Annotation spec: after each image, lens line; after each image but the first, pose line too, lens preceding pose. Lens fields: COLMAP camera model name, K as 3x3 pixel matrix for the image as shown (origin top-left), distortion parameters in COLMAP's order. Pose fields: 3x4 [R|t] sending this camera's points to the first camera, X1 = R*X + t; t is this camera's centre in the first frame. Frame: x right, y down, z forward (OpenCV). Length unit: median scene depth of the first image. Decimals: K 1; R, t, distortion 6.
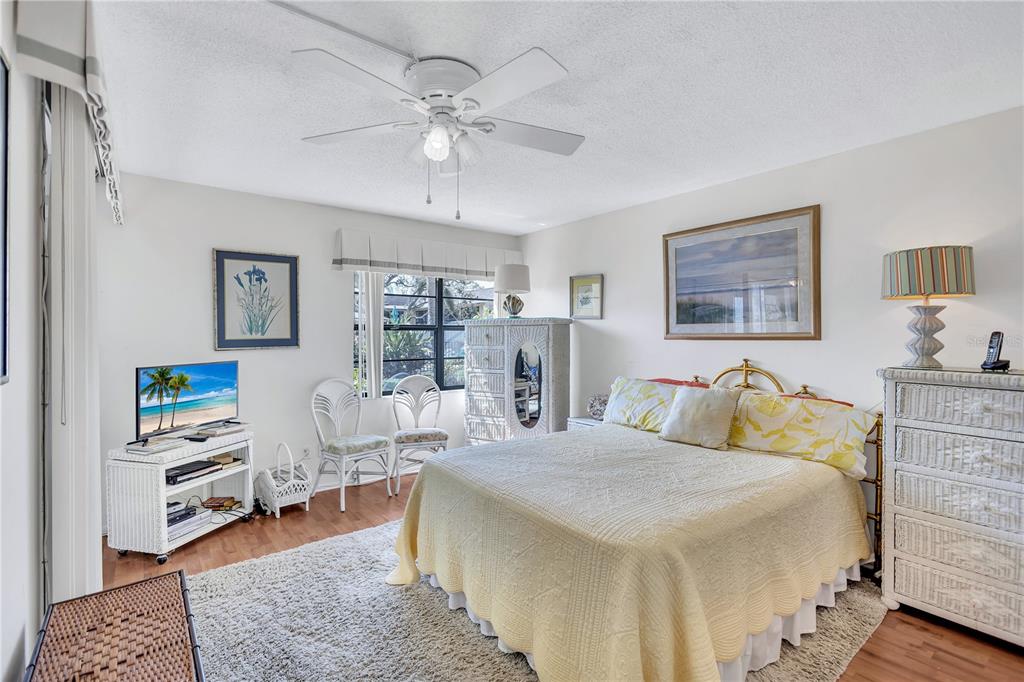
lens RADIAL K [[470.3, 0, 508.5], [0, 470.3, 339.0], [0, 0, 1]] dist [-0.000846, -0.000451]
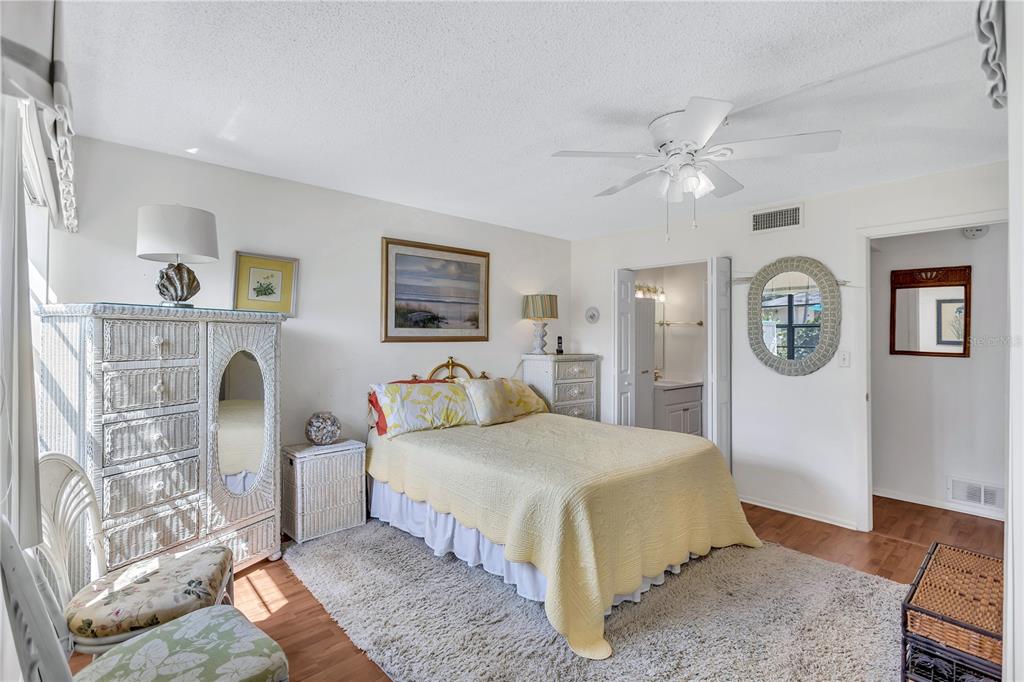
lens RADIAL K [[470.3, 0, 508.5], [0, 470.3, 339.0], [0, 0, 1]] dist [-0.000846, -0.000451]
pose [[-0.066777, -0.002654, 0.997764, -0.708362], [0.009775, 0.999947, 0.003314, -0.007673], [-0.997720, 0.009974, -0.066747, 0.844779]]
